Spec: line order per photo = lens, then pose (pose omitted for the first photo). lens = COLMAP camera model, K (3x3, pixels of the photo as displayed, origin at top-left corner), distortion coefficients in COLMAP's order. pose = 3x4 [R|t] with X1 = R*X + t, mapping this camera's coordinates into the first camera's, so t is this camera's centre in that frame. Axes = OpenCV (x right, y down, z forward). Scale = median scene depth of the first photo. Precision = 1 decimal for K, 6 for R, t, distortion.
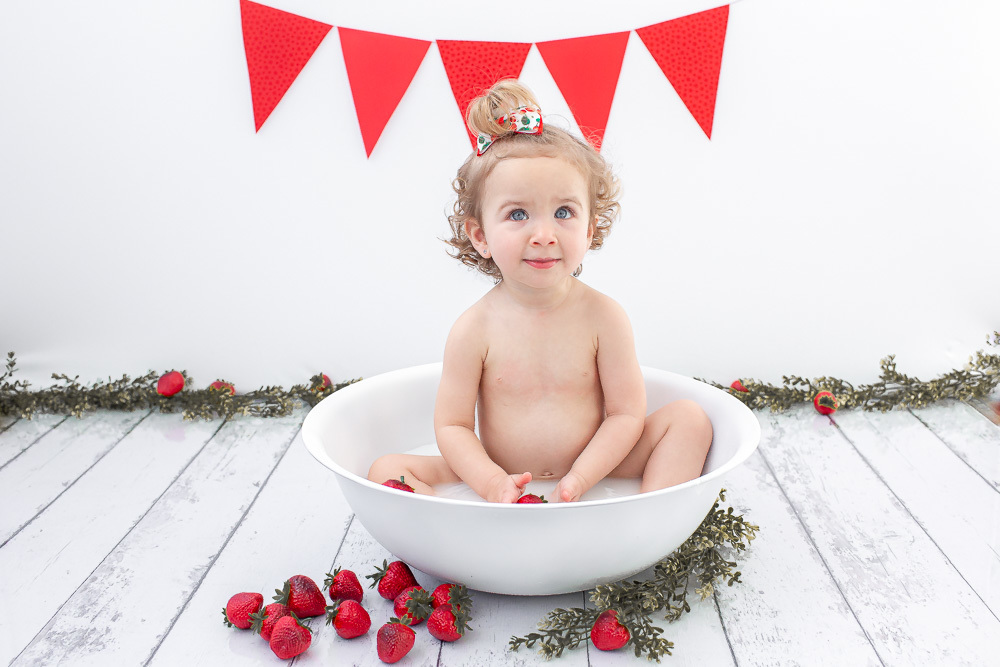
lens RADIAL K [[963.9, 0, 495.9], [0, 963.9, 314.1], [0, 0, 1]] dist [-0.052809, 0.000000]
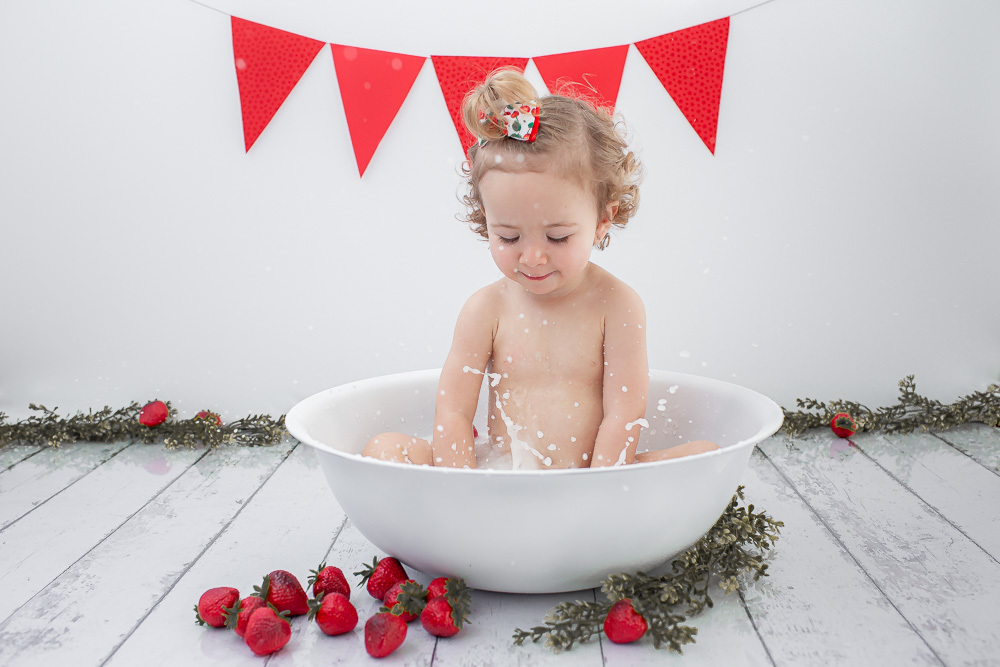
lens RADIAL K [[963.9, 0, 487.7], [0, 963.9, 325.6], [0, 0, 1]] dist [-0.052809, 0.000000]
pose [[0.999958, -0.007583, -0.005221, -0.001383], [0.007117, 0.996439, -0.084012, 0.071077], [0.005840, 0.083972, 0.996451, 0.047146]]
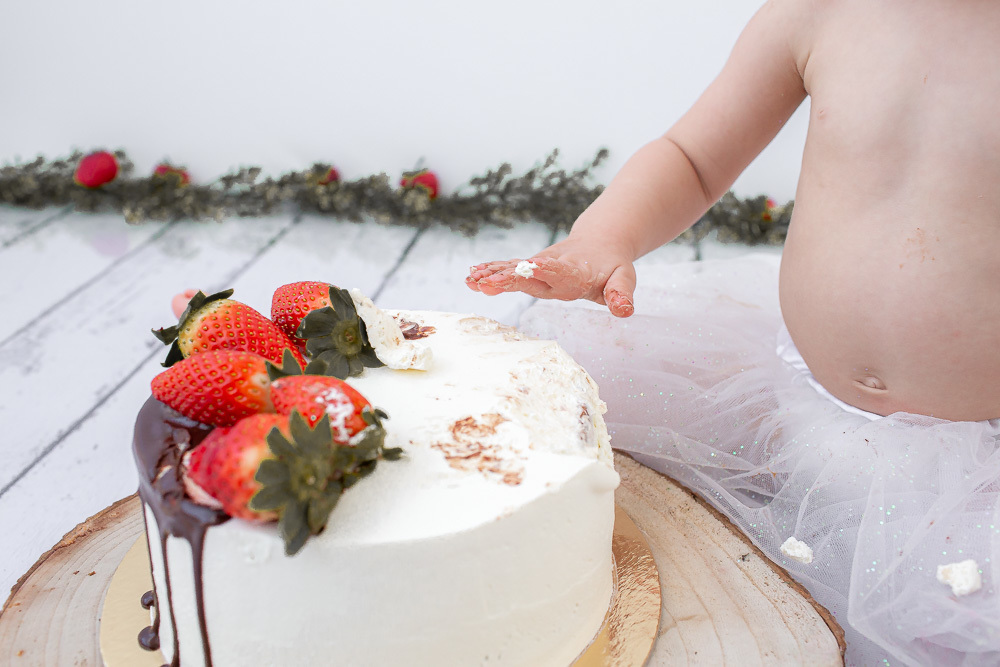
lens RADIAL K [[963.9, 0, 487.6], [0, 963.9, 344.1], [0, 0, 1]] dist [-0.052809, 0.000000]
pose [[0.991944, 0.061996, -0.110471, 0.013803], [-0.035866, 0.973824, 0.224458, 0.033486], [0.121495, -0.218688, 0.968202, 0.380832]]
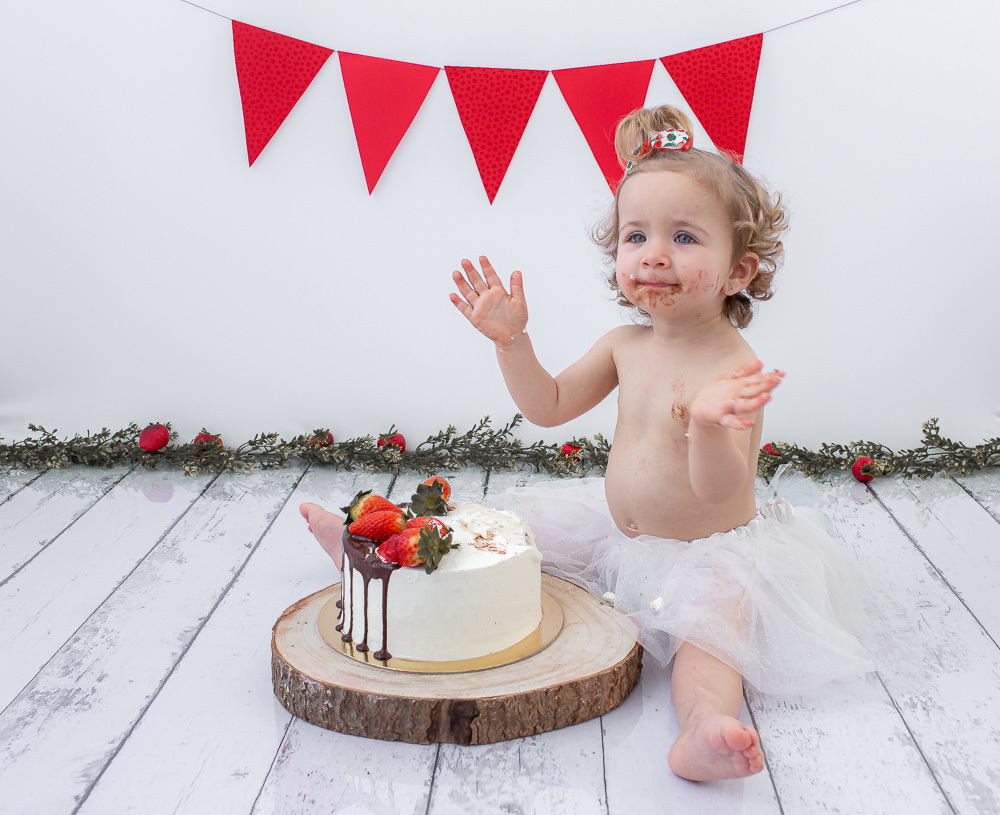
lens RADIAL K [[1073.8, 0, 509.4], [0, 1073.8, 401.5], [0, 0, 1]] dist [-0.058785, 0.000000]
pose [[0.999904, 0.013441, 0.003489, -0.001282], [-0.013519, 0.999635, 0.023399, 0.008534], [-0.003174, -0.023444, 0.999720, -0.028369]]
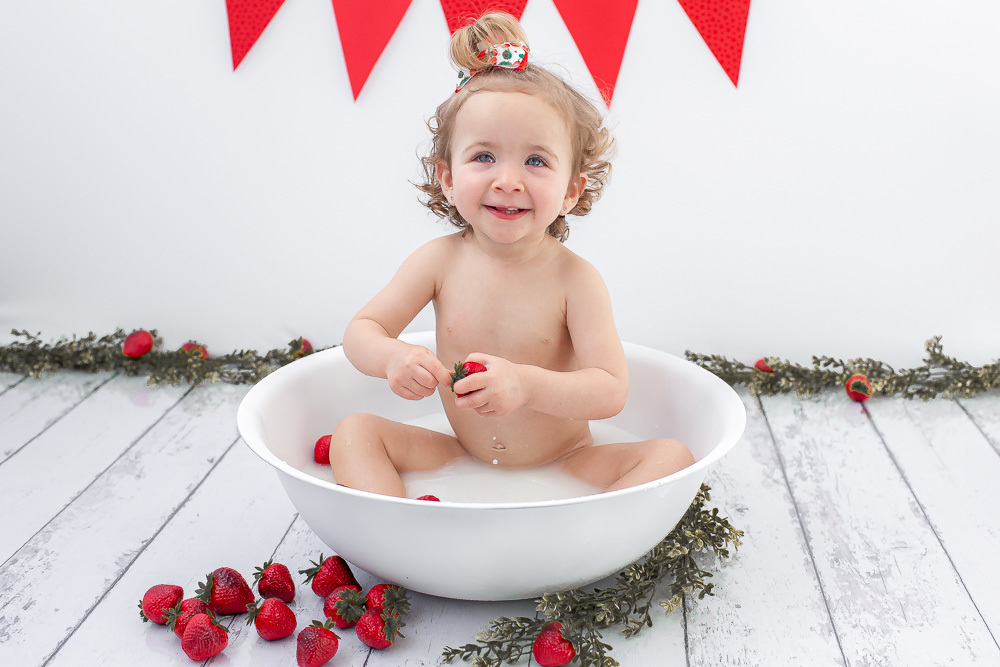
lens RADIAL K [[1069.0, 0, 501.3], [0, 1069.0, 281.1], [0, 0, 1]] dist [-0.049706, 0.000000]
pose [[0.998375, 0.026018, -0.050703, 0.060929], [-0.025126, 0.999519, 0.018161, -0.015589], [0.051151, -0.016858, 0.998549, 0.003102]]
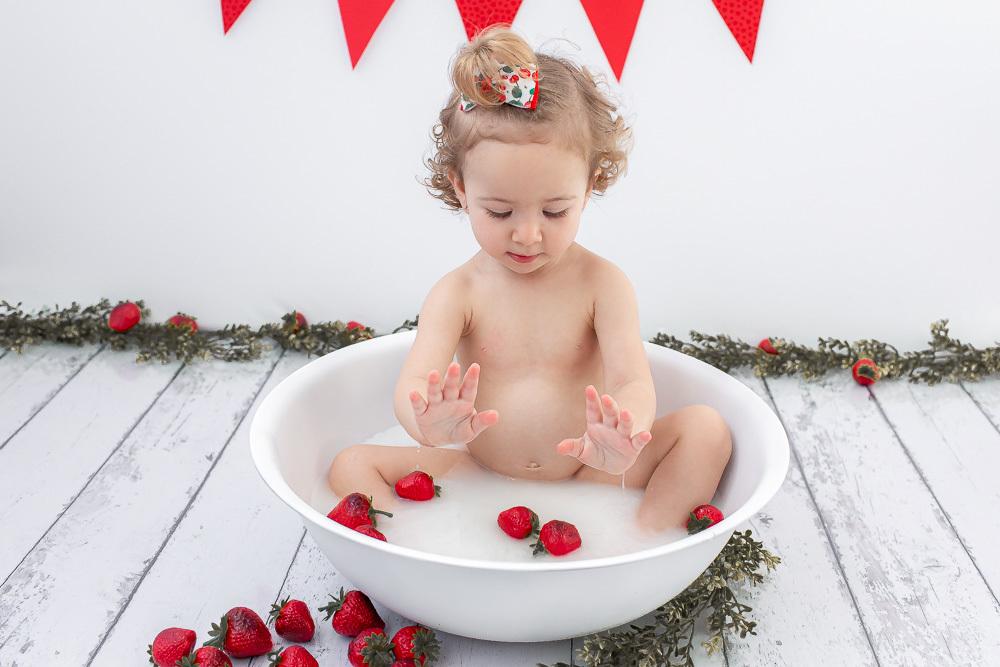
lens RADIAL K [[1030.1, 0, 504.4], [0, 1030.1, 267.1], [0, 0, 1]] dist [-0.045751, 0.000000]
pose [[0.999245, 0.038548, -0.004829, 0.014087], [-0.038010, 0.995774, 0.083600, -0.068826], [0.008032, -0.083353, 0.996488, 0.069213]]
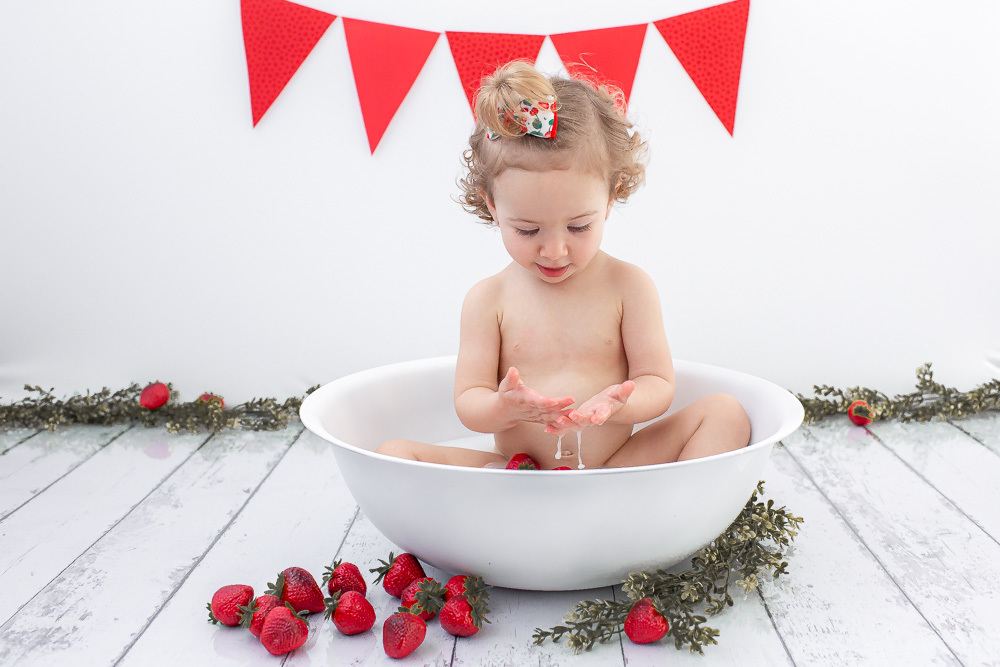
lens RADIAL K [[999.8, 0, 521.5], [0, 999.8, 291.2], [0, 0, 1]] dist [-0.048386, 0.000000]
pose [[0.999680, 0.002078, 0.025194, -0.011077], [0.000104, 0.996271, -0.086282, 0.057588], [-0.025280, 0.086257, 0.995952, 0.031923]]
